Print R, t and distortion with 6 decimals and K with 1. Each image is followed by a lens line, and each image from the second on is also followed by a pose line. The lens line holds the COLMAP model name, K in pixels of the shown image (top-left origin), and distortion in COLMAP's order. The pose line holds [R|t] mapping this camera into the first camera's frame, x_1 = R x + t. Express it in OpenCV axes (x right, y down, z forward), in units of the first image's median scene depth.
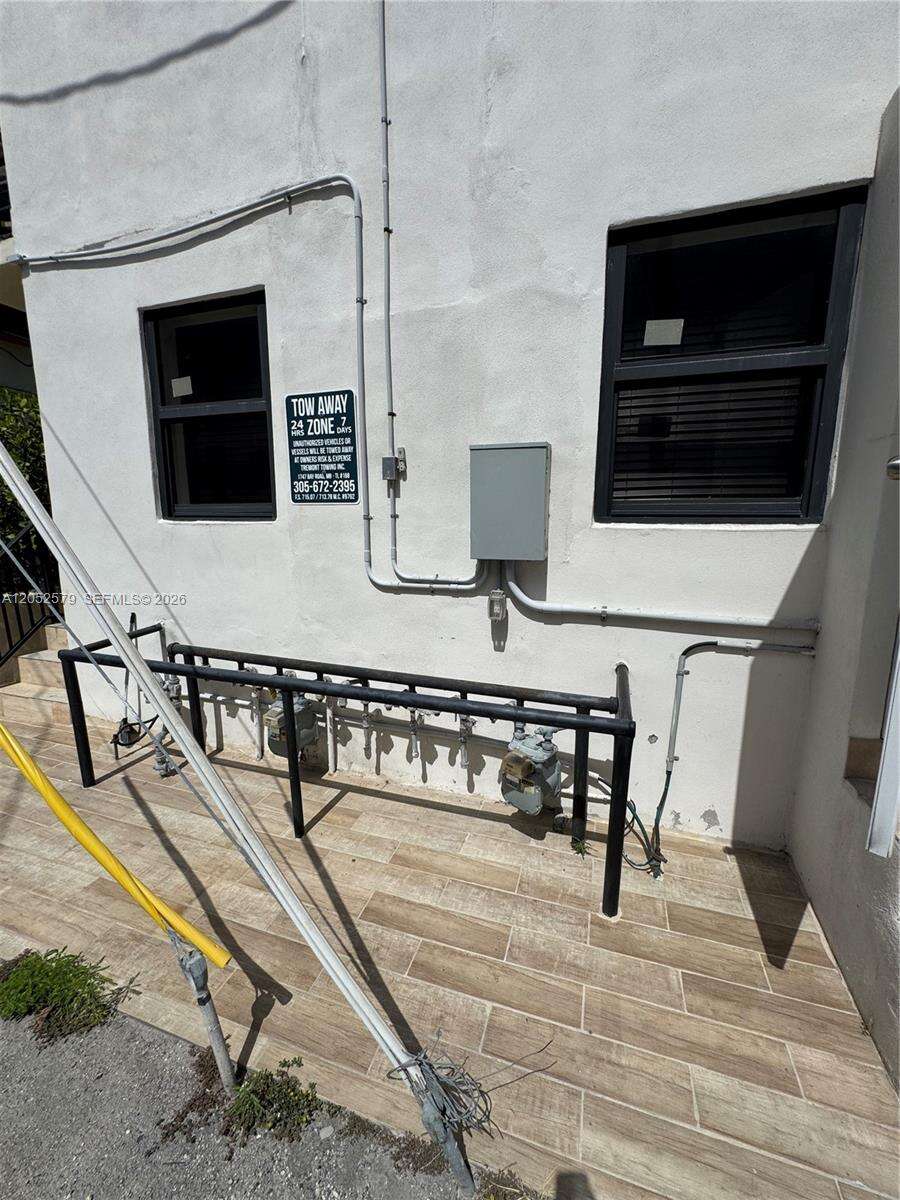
lens RADIAL K [[481.5, 0, 451.4], [0, 481.5, 602.0], [0, 0, 1]] dist [-0.007629, 0.001712]
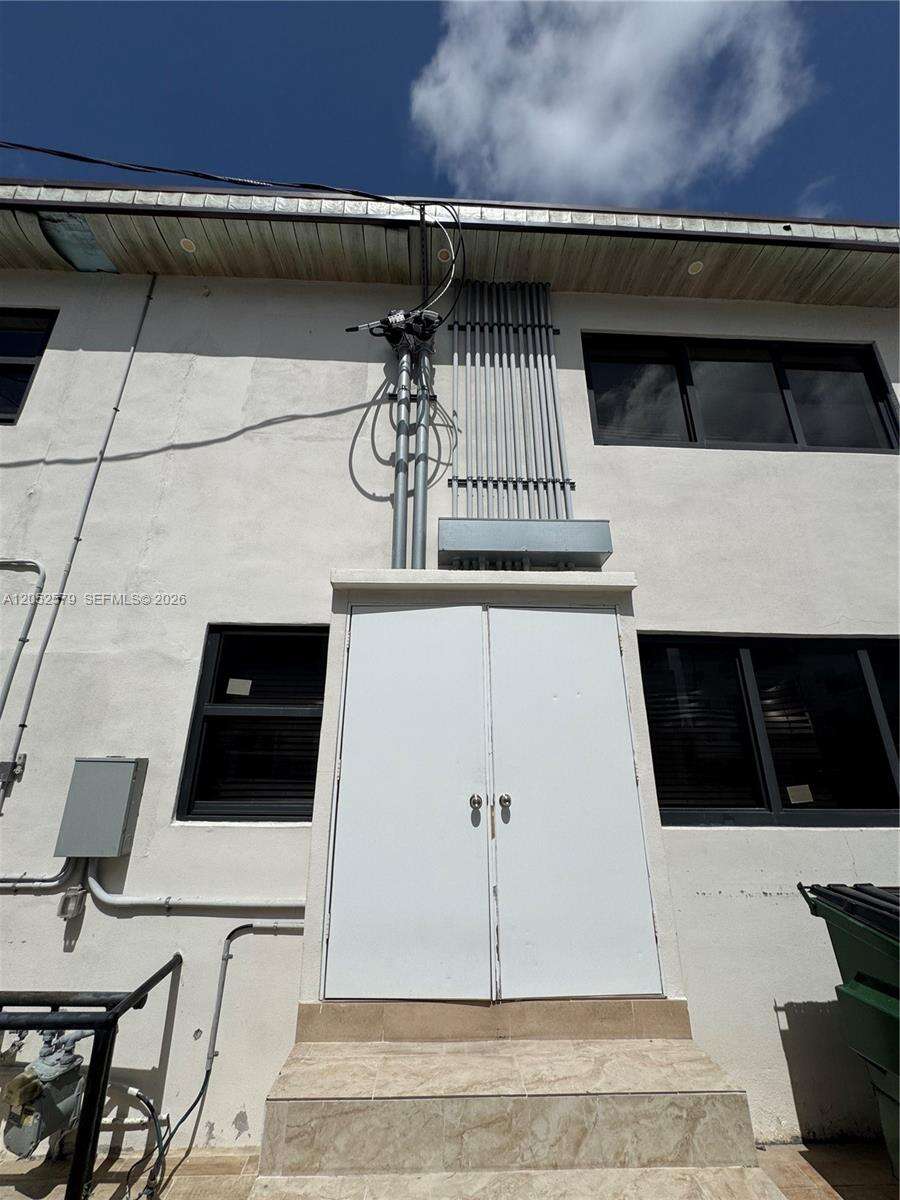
lens RADIAL K [[481.5, 0, 447.8], [0, 481.5, 604.6], [0, 0, 1]] dist [-0.007629, 0.001712]
pose [[0.934312, 0.124672, 0.333942, 0.444236], [0.055744, 0.874211, -0.482335, -0.012350], [-0.352070, 0.469267, 0.809836, -0.515837]]
